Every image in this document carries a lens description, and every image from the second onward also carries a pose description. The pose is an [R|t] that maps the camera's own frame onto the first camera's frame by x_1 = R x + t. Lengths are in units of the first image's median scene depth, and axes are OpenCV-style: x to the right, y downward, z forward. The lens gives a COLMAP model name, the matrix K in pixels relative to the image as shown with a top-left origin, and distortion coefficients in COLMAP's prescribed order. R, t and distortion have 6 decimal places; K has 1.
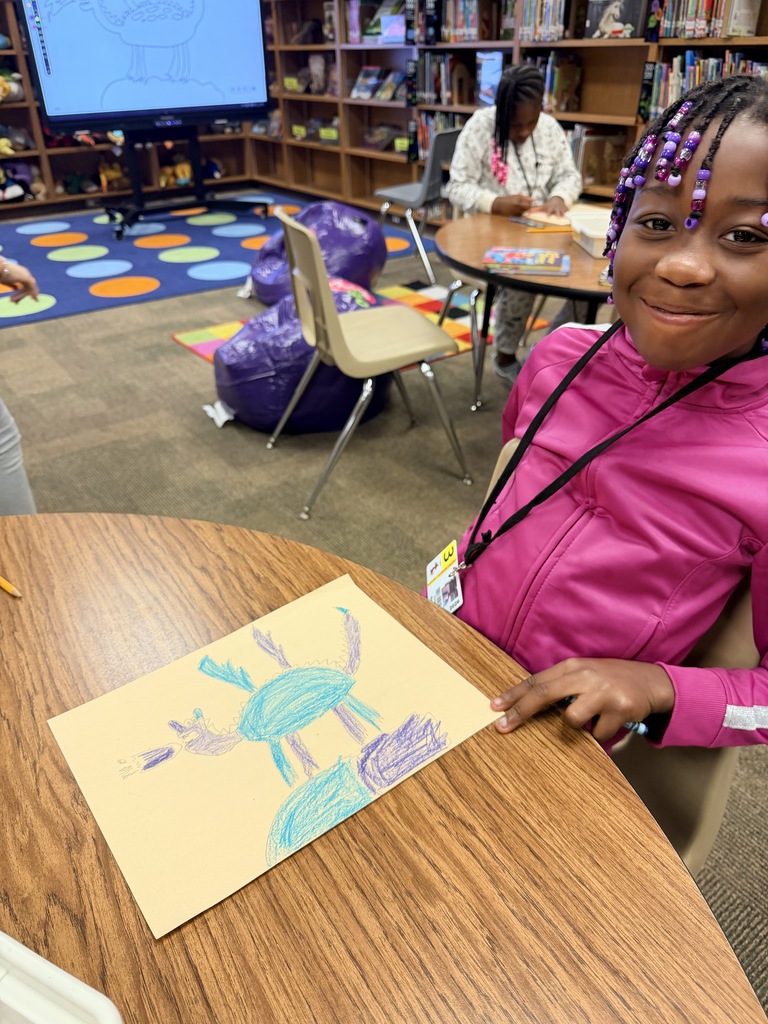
lens RADIAL K [[708.0, 0, 388.3], [0, 708.0, 505.0], [0, 0, 1]] dist [-0.008610, -0.001572]
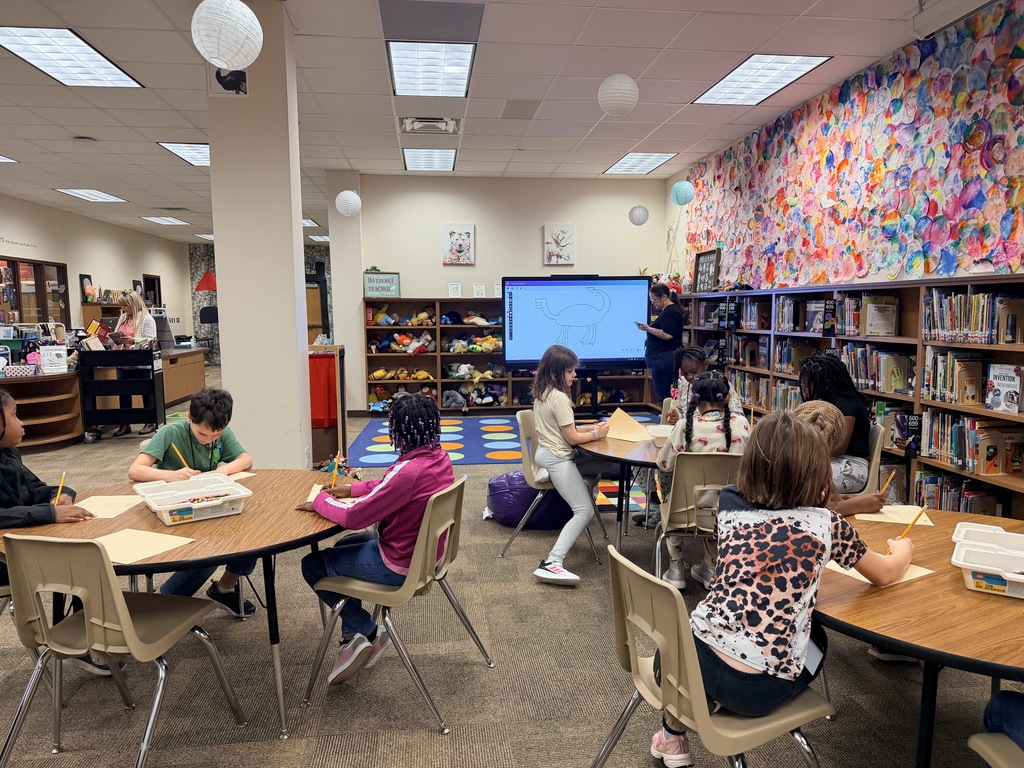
lens RADIAL K [[708.0, 0, 508.4], [0, 708.0, 385.7], [0, 0, 1]] dist [-0.008610, -0.001572]
pose [[0.857949, 0.060252, -0.510190, 0.428683], [-0.282231, 0.885091, -0.370081, 0.142949], [0.429266, 0.461502, 0.776367, -0.318635]]
